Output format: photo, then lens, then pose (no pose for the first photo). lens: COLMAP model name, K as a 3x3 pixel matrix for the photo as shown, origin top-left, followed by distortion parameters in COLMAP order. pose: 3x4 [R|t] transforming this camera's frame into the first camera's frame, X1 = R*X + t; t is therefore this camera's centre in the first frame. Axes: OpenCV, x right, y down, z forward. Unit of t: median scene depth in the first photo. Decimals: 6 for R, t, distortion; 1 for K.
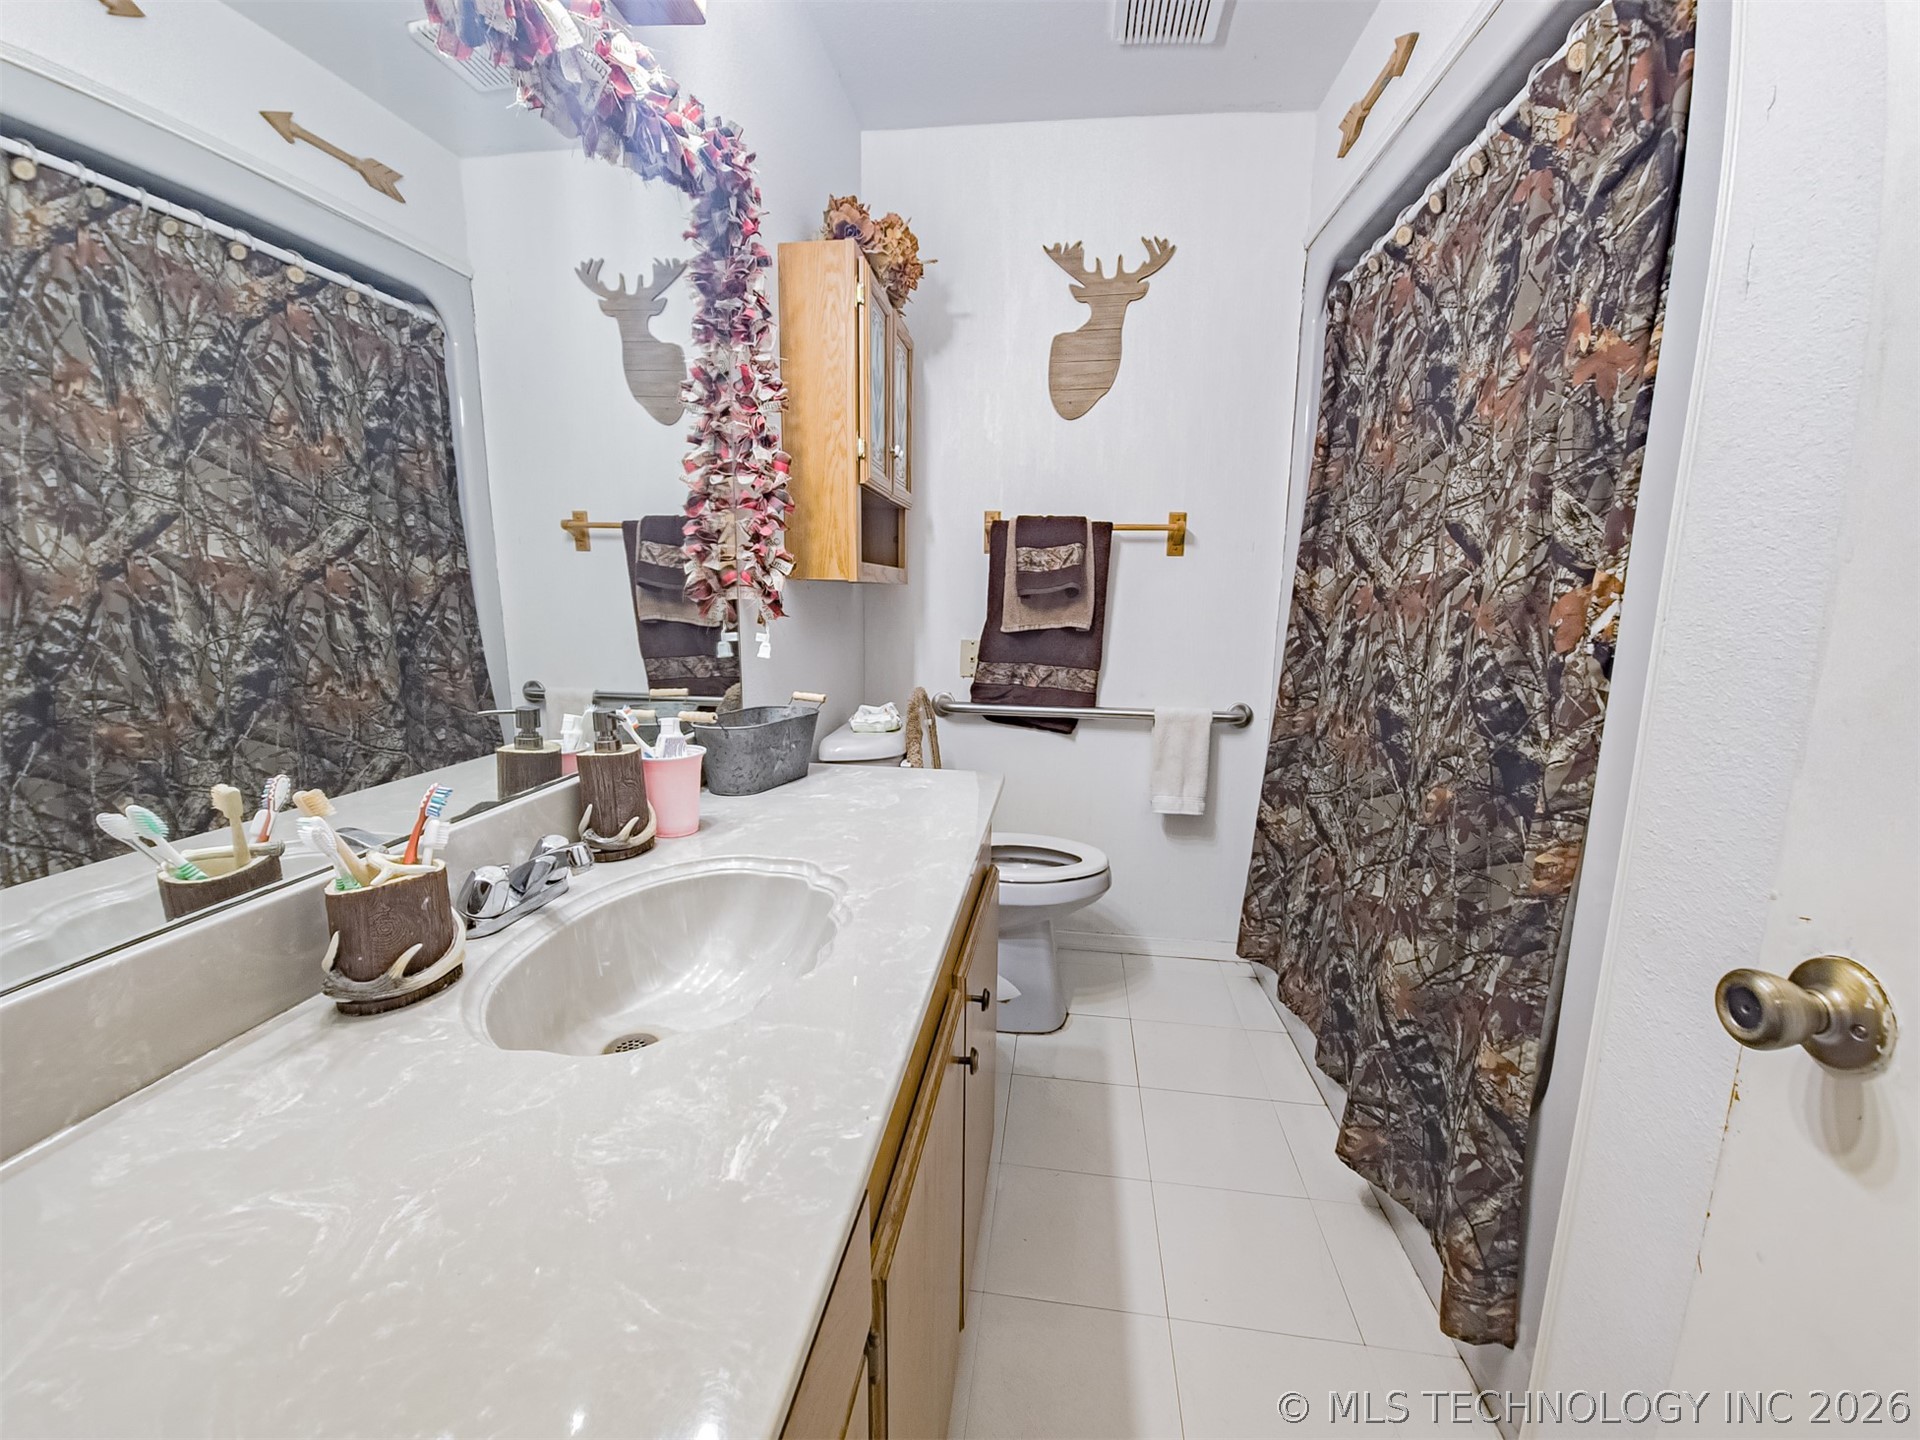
lens RADIAL K [[788.5, 0, 963.3], [0, 788.5, 719.5], [0, 0, 1]] dist [0.005556, -0.006209]
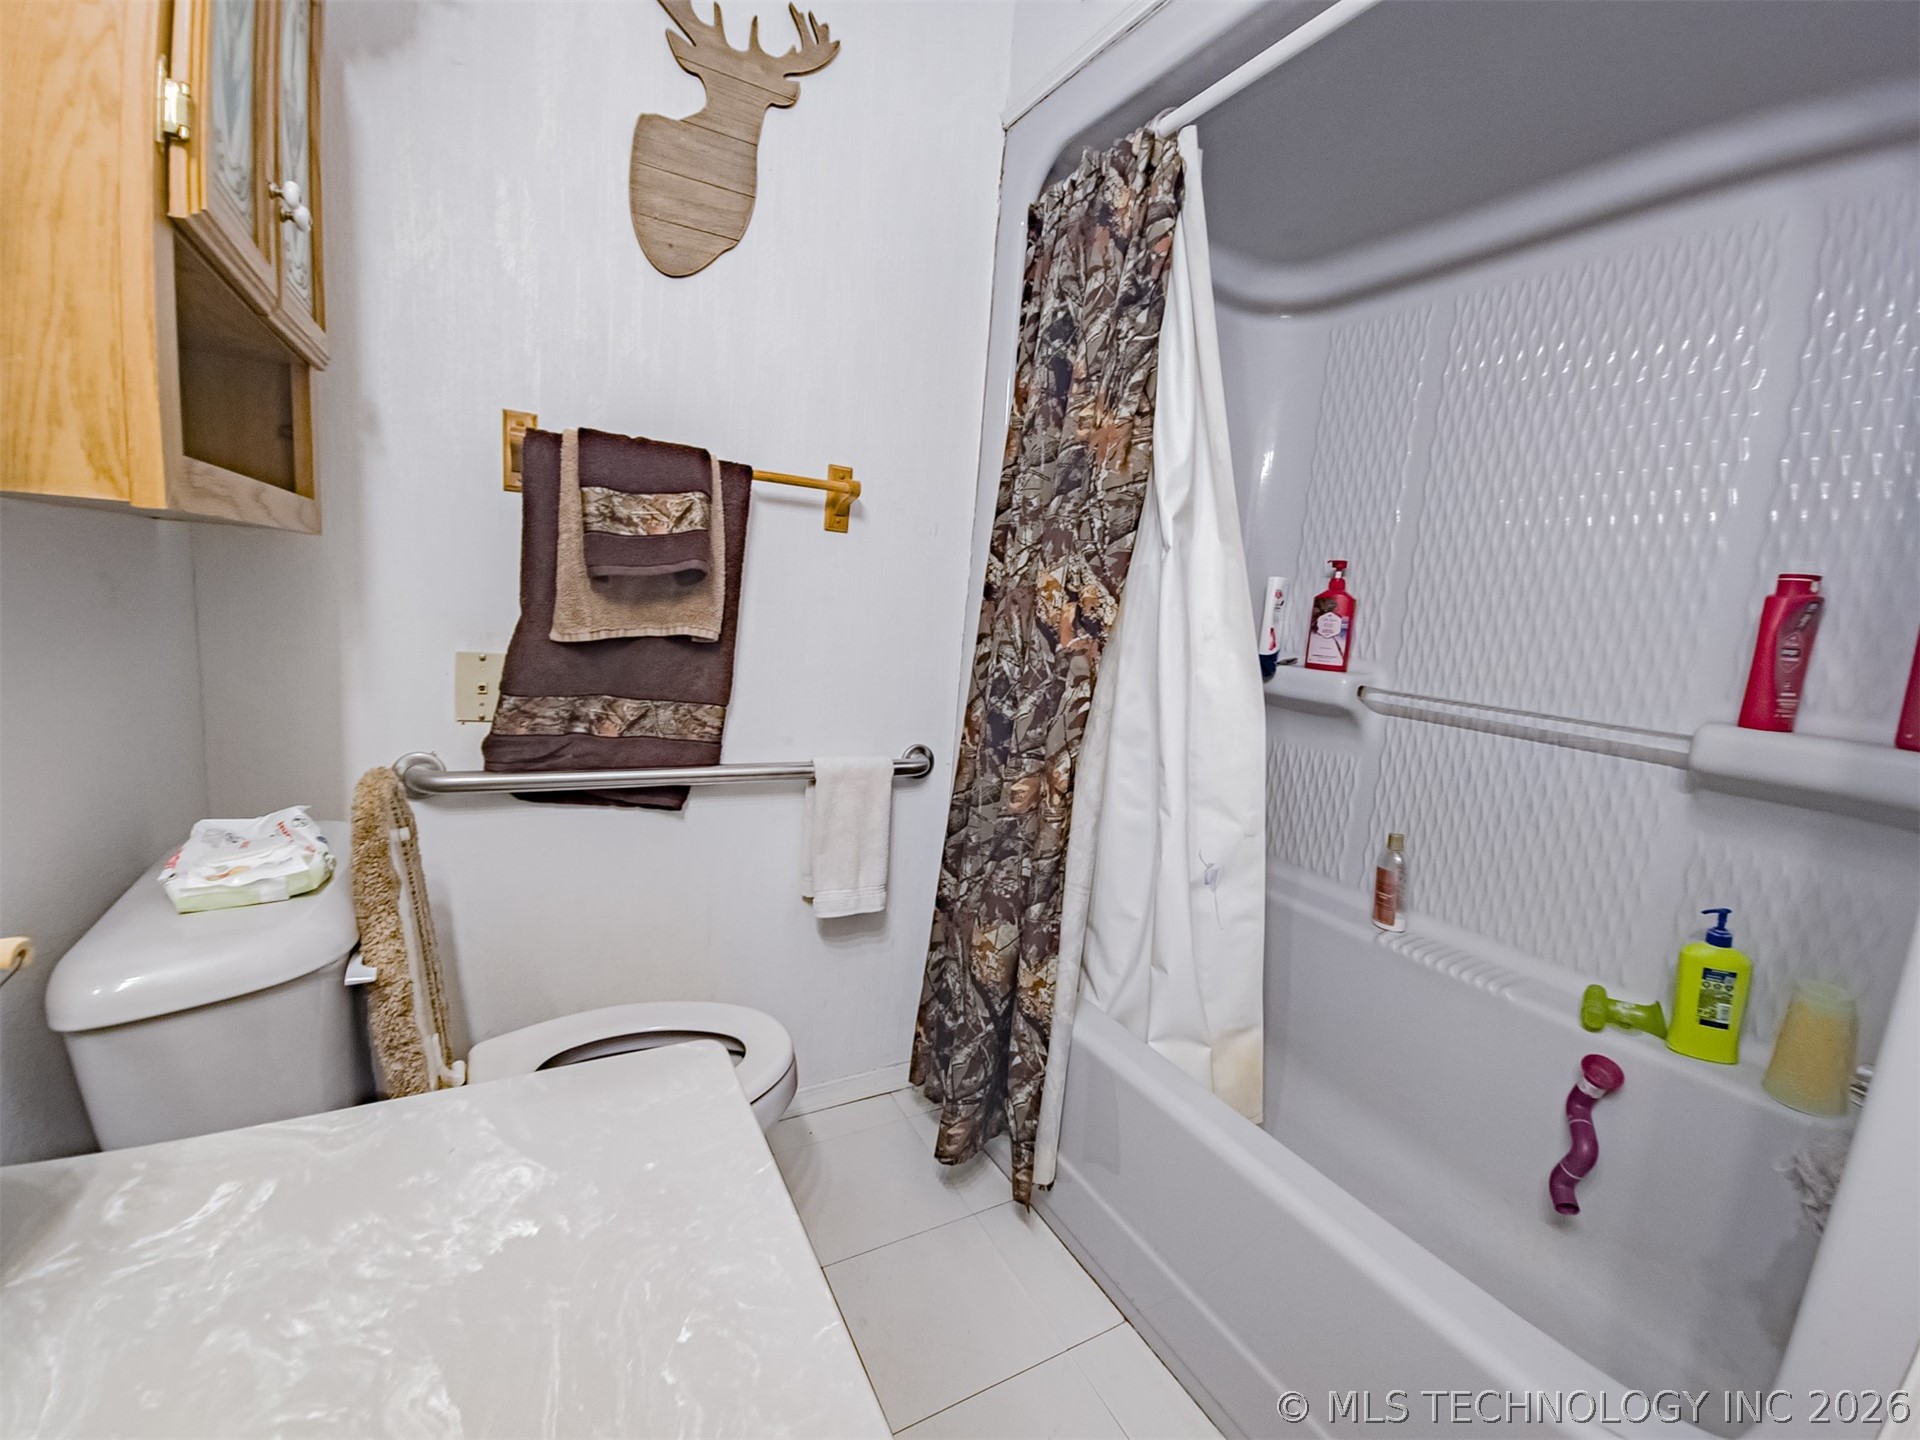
lens RADIAL K [[788.5, 0, 963.3], [0, 788.5, 719.5], [0, 0, 1]] dist [0.005556, -0.006209]
pose [[0.799816, -0.040615, 0.598870, -0.052359], [0.030244, 0.999168, 0.027372, -0.064634], [-0.599483, -0.003780, 0.800379, 0.405850]]
